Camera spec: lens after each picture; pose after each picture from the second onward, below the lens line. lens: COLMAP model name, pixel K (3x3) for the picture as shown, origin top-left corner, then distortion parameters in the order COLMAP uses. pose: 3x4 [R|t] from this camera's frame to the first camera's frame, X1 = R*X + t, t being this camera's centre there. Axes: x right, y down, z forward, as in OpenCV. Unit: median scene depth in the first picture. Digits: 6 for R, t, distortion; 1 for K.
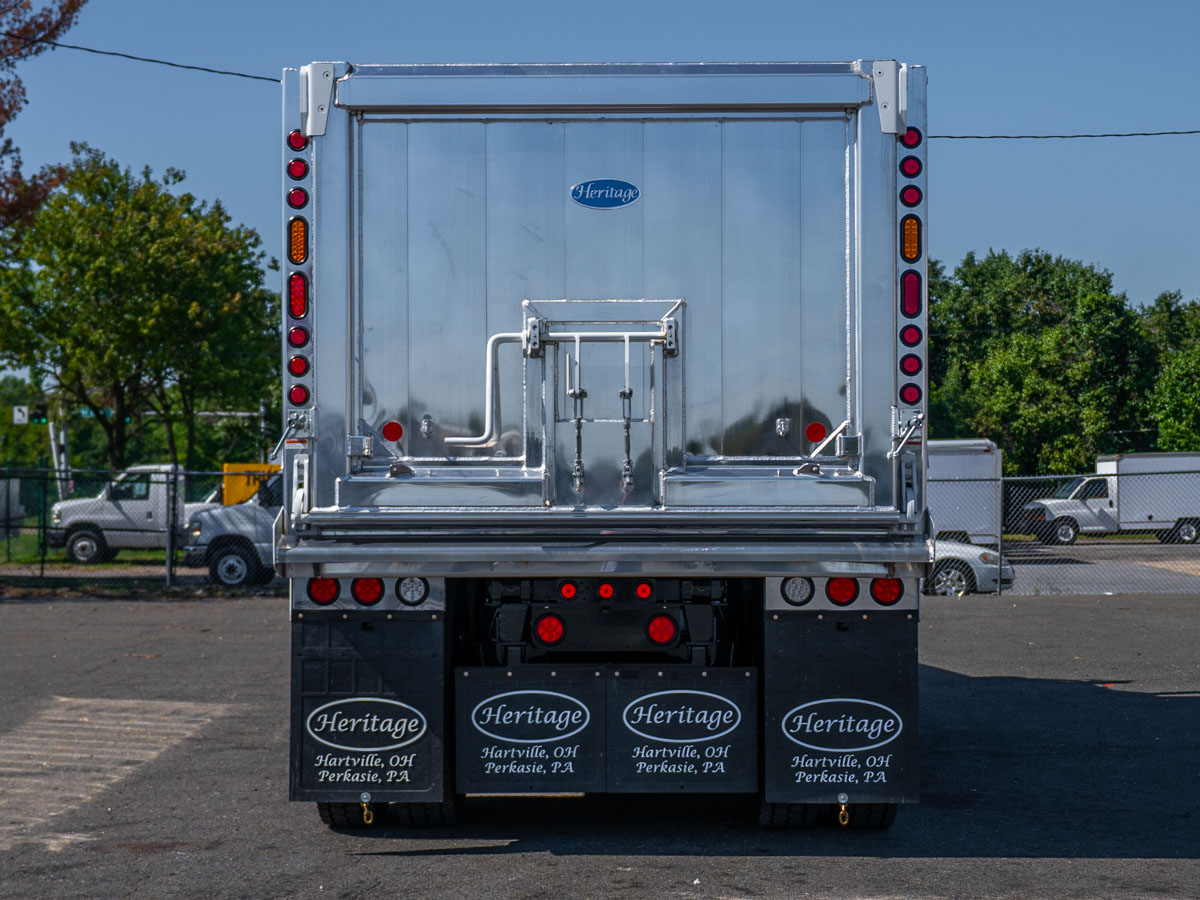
lens RADIAL K [[2068.8, 0, 600.0], [0, 2068.8, 450.0], [0, 0, 1]] dist [-0.006501, -0.019906]
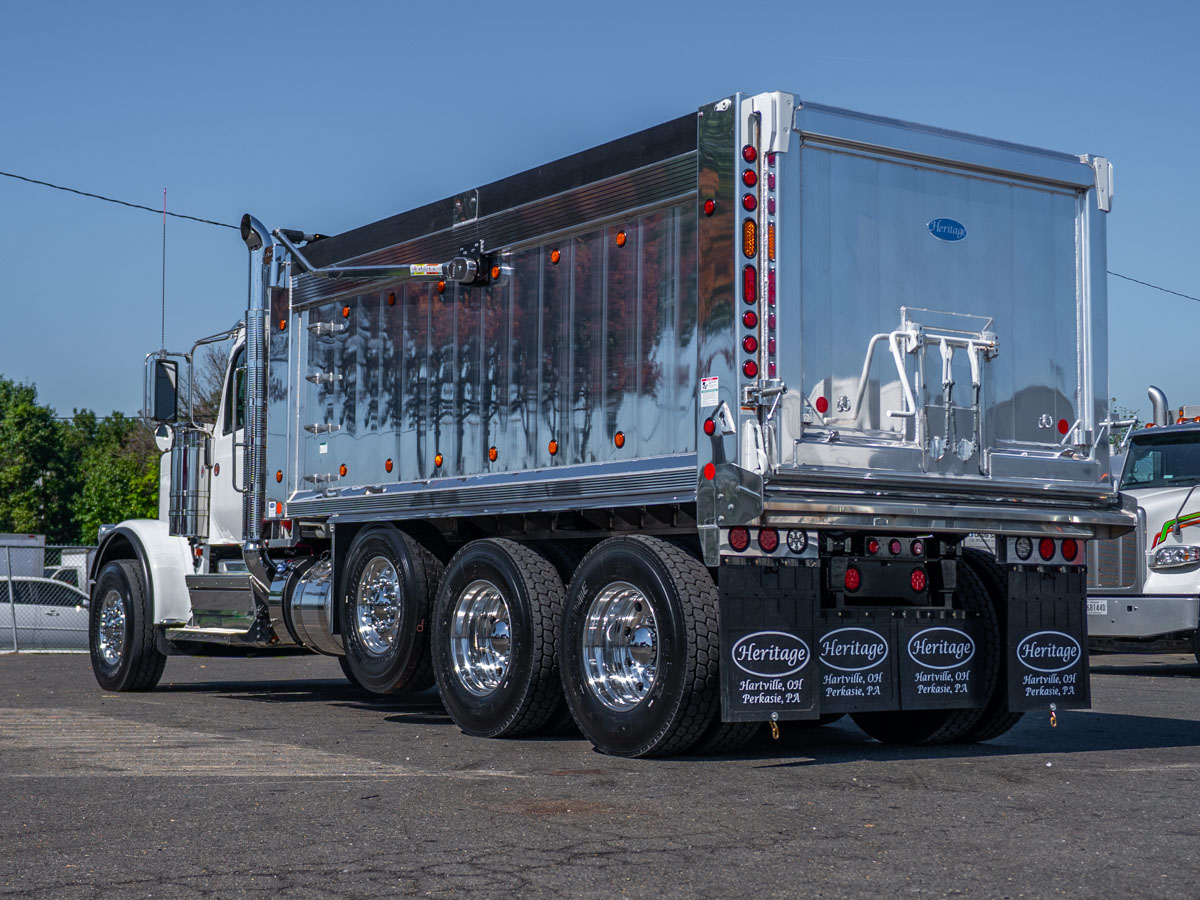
lens RADIAL K [[1859.0, 0, 600.0], [0, 1859.0, 450.0], [0, 0, 1]] dist [0.034171, -0.009980]
pose [[0.819142, 0.052874, 0.571149, -0.788115], [-0.018306, 0.997645, -0.066102, 0.087261], [-0.573299, 0.043691, 0.818180, 0.184912]]
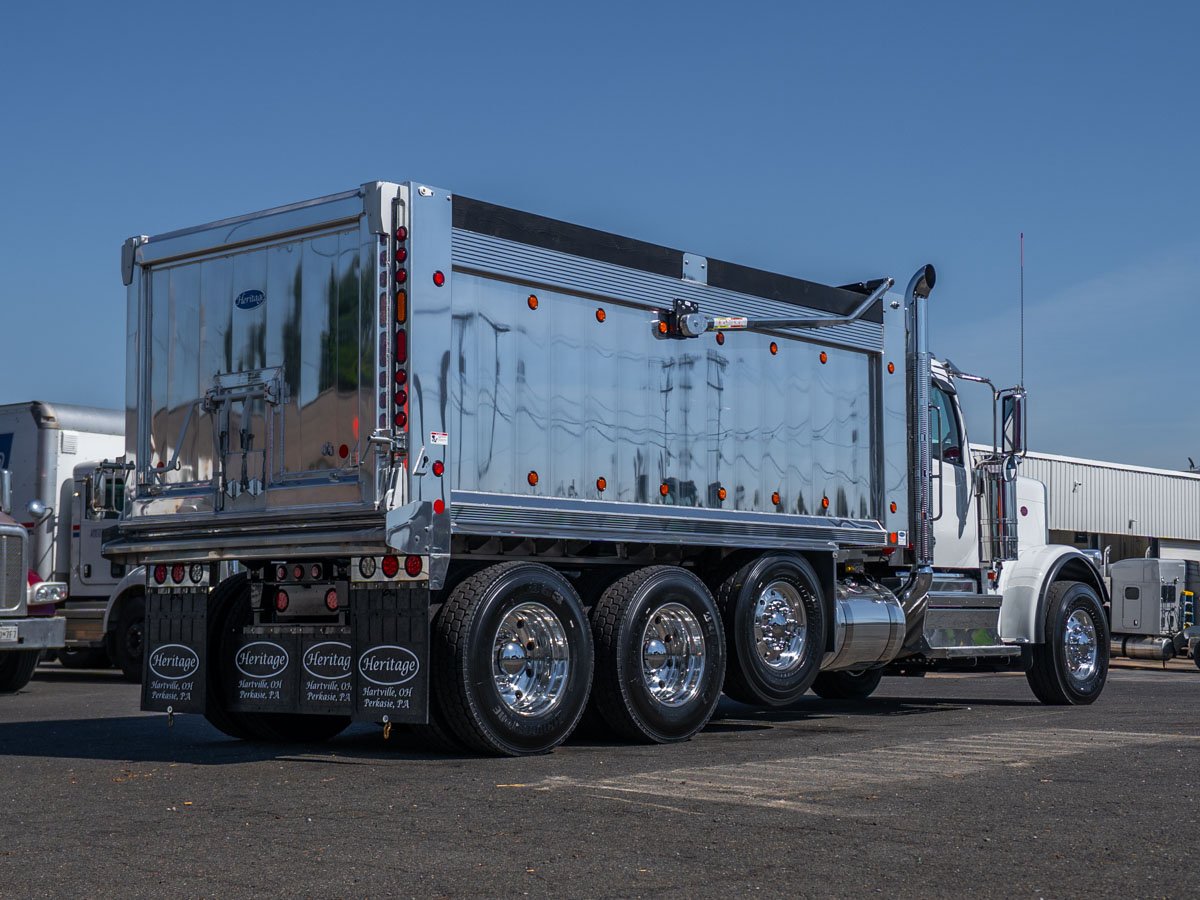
lens RADIAL K [[1859.0, 0, 600.0], [0, 1859.0, 450.0], [0, 0, 1]] dist [0.034171, -0.009980]
pose [[0.765233, -0.063244, -0.640639, 1.002239], [0.016783, 0.996784, -0.078355, 0.088541], [0.643534, 0.049208, 0.763834, 0.143086]]
